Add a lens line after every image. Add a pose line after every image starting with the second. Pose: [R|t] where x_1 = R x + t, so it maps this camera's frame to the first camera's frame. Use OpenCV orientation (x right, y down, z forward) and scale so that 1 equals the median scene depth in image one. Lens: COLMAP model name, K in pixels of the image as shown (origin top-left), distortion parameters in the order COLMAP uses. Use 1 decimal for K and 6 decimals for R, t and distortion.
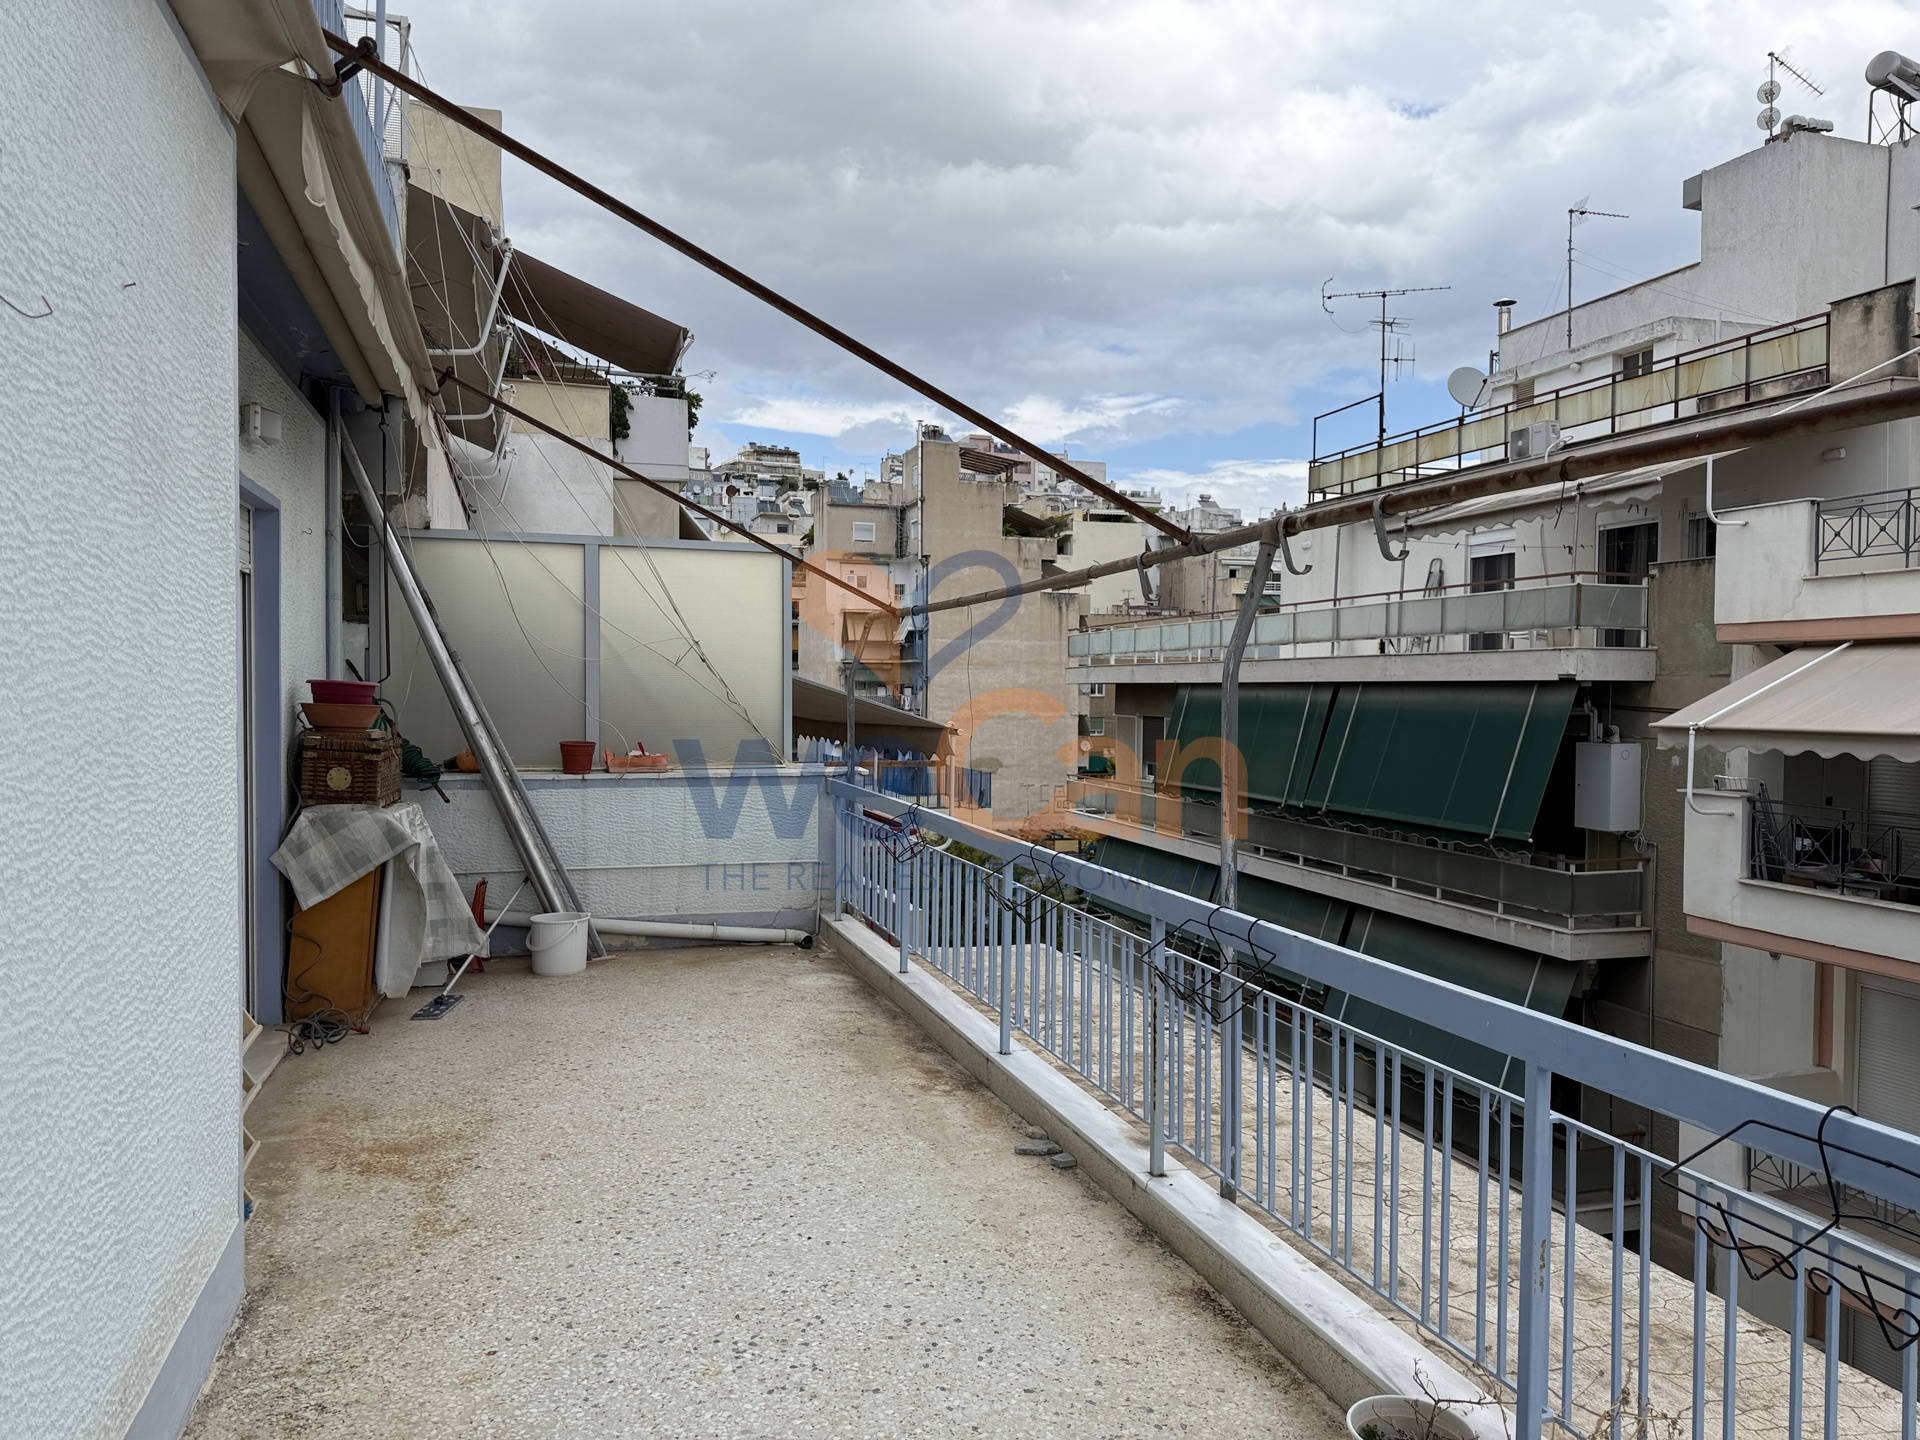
lens RADIAL K [[1338.1, 0, 965.2], [0, 1338.1, 707.7], [0, 0, 1]] dist [0.081637, -0.094461]
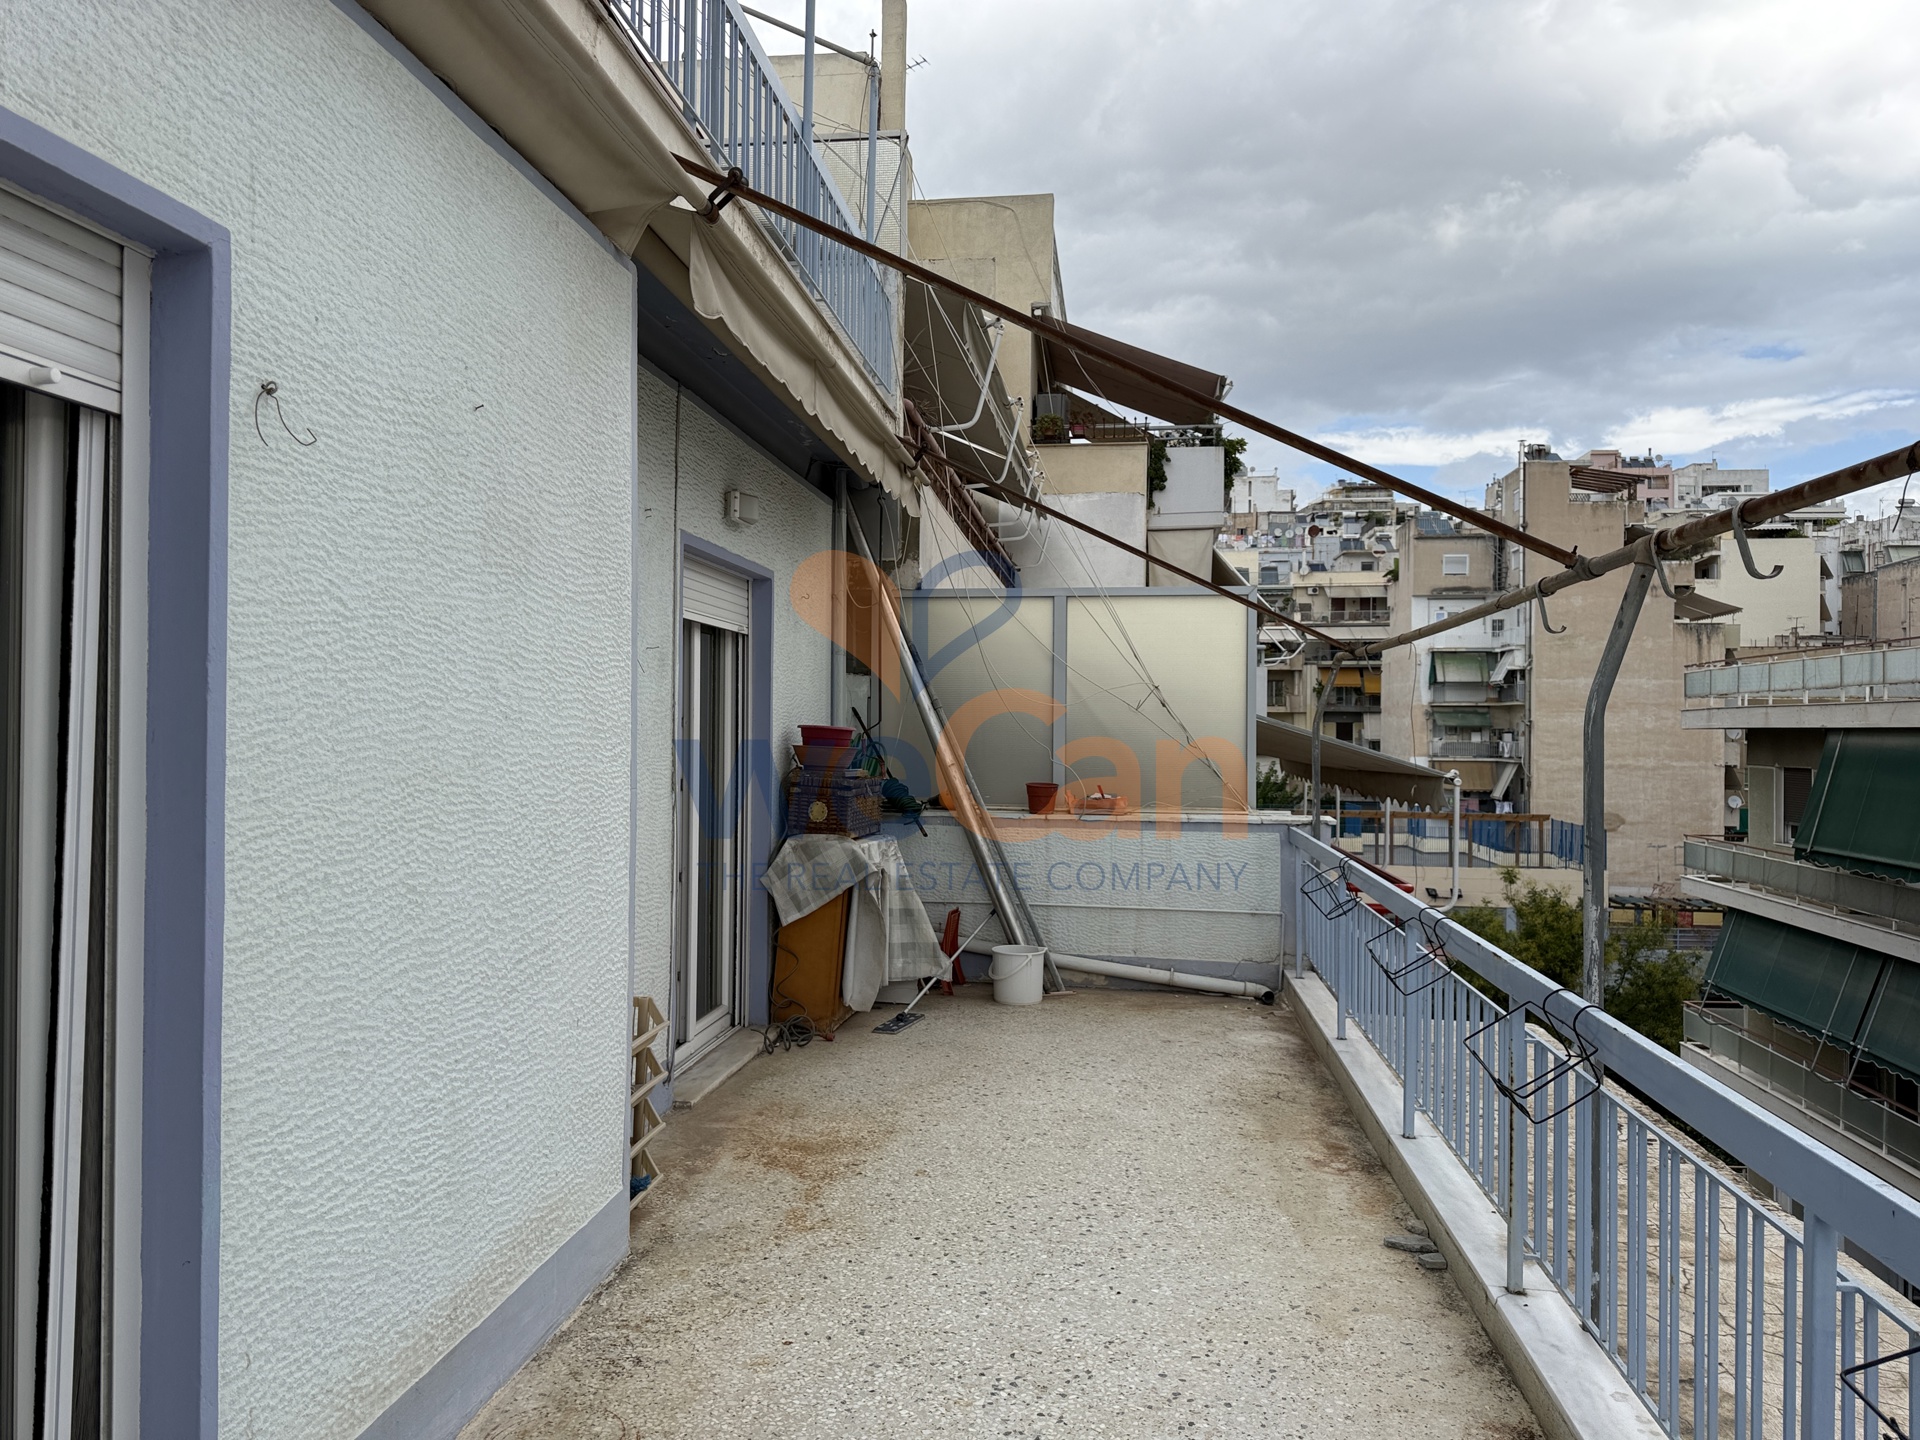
lens RADIAL K [[1340.0, 0, 960.0], [0, 1340.0, 709.4], [0, 0, 1]] dist [0.193443, -0.396636]
pose [[0.907906, -0.005843, -0.419132, 0.148193], [-0.007580, 0.999511, -0.030352, -0.000038], [0.419104, 0.030734, 0.907418, 0.028686]]
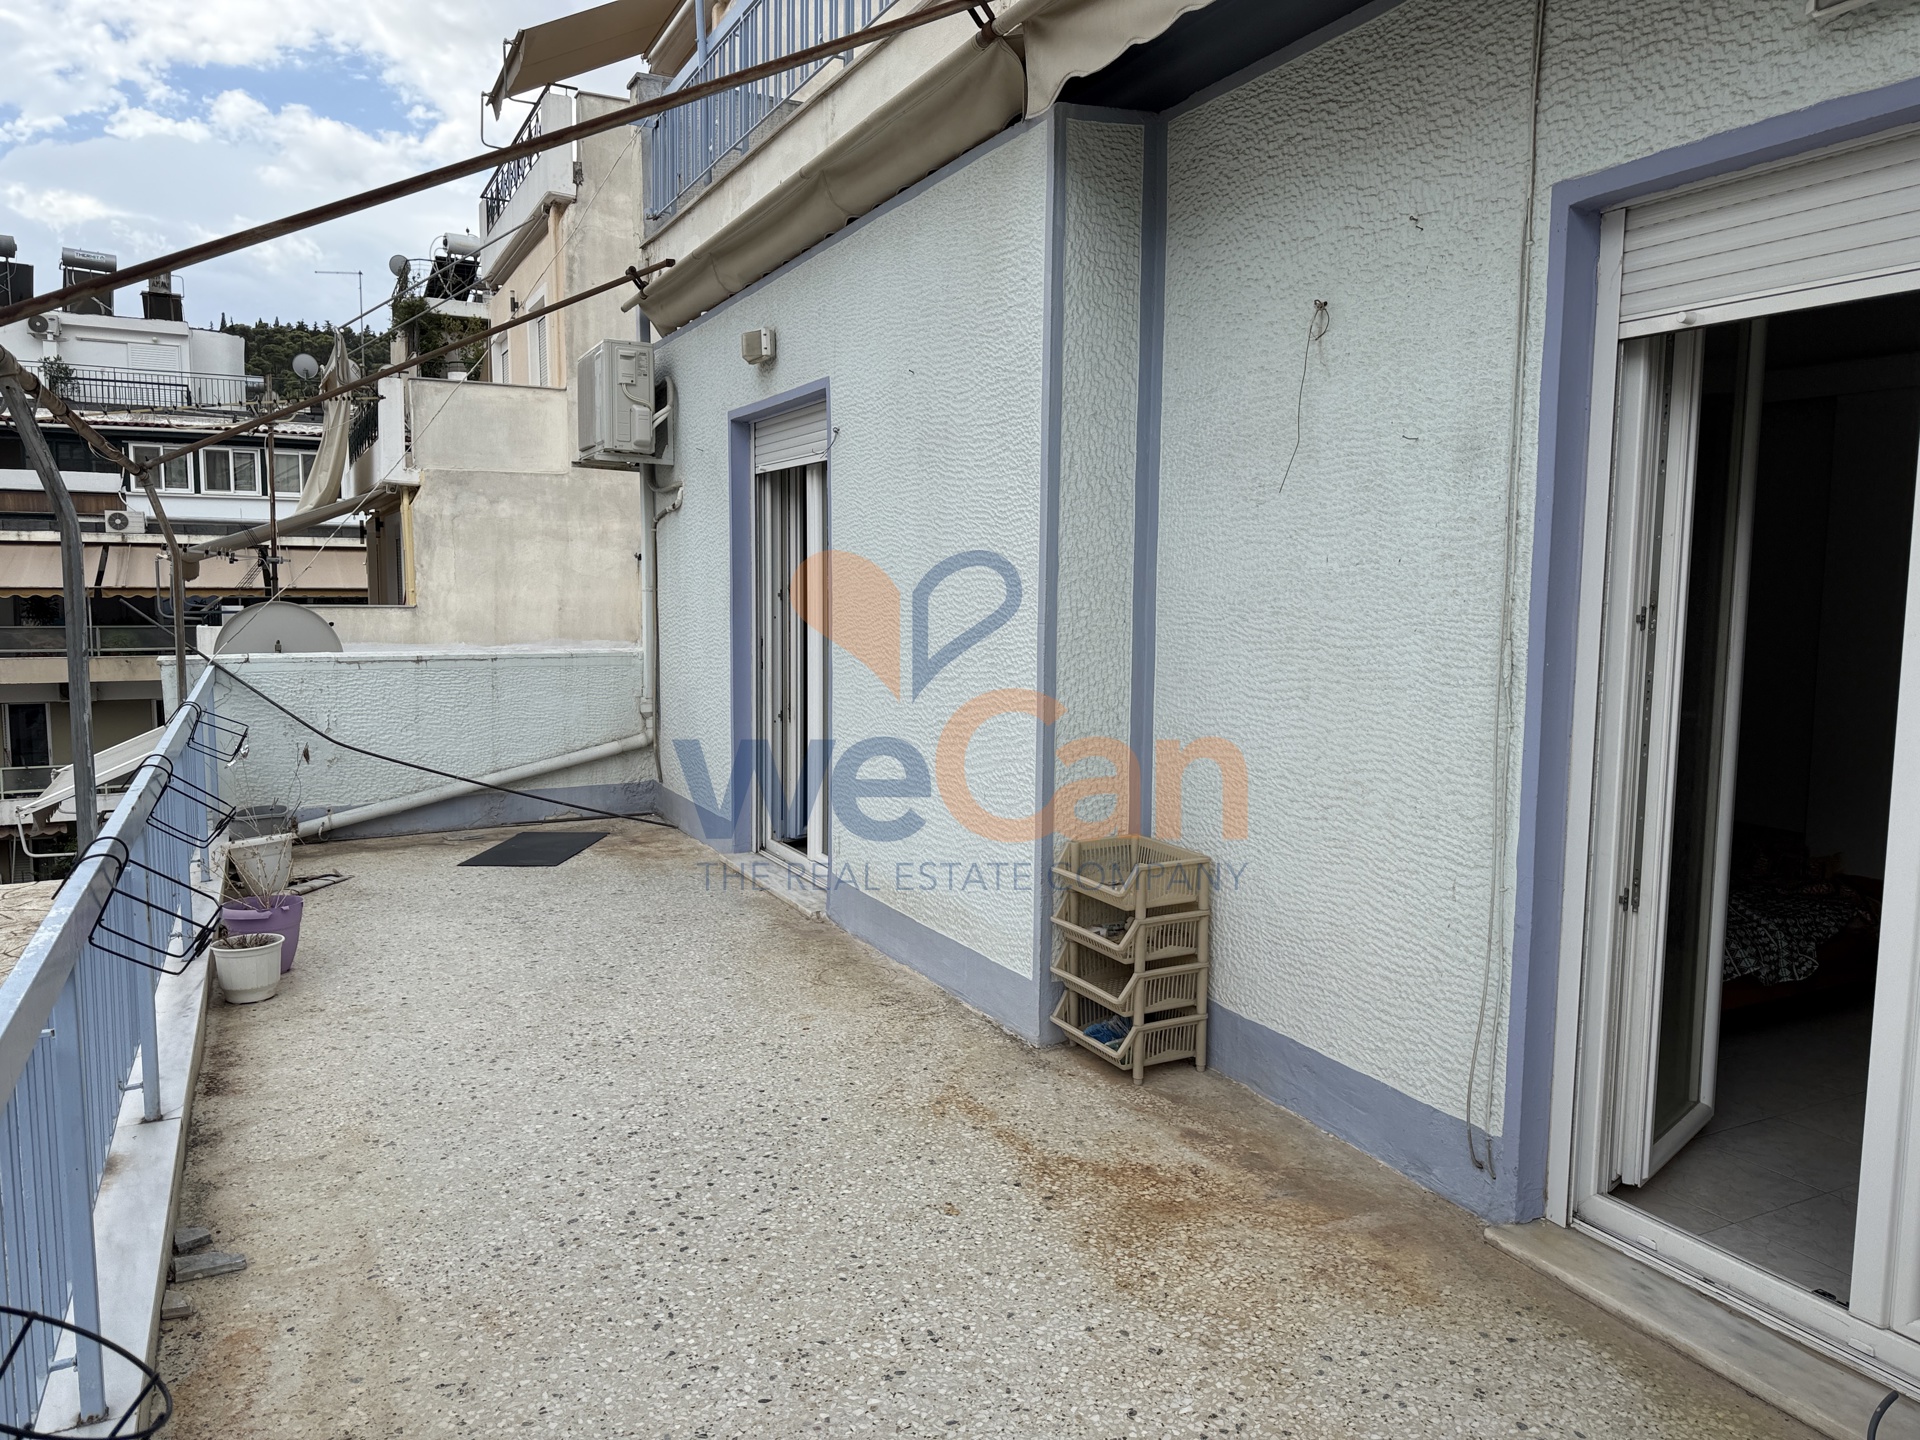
lens RADIAL K [[1360.2, 0, 960.0], [0, 1360.2, 720.0], [0, 0, 1]] dist [0.049365, -0.106356]
pose [[-0.987381, -0.004578, -0.158299, -0.173323], [-0.023931, 0.992417, 0.120566, -0.014049], [0.156547, 0.122833, -0.980003, 1.475758]]
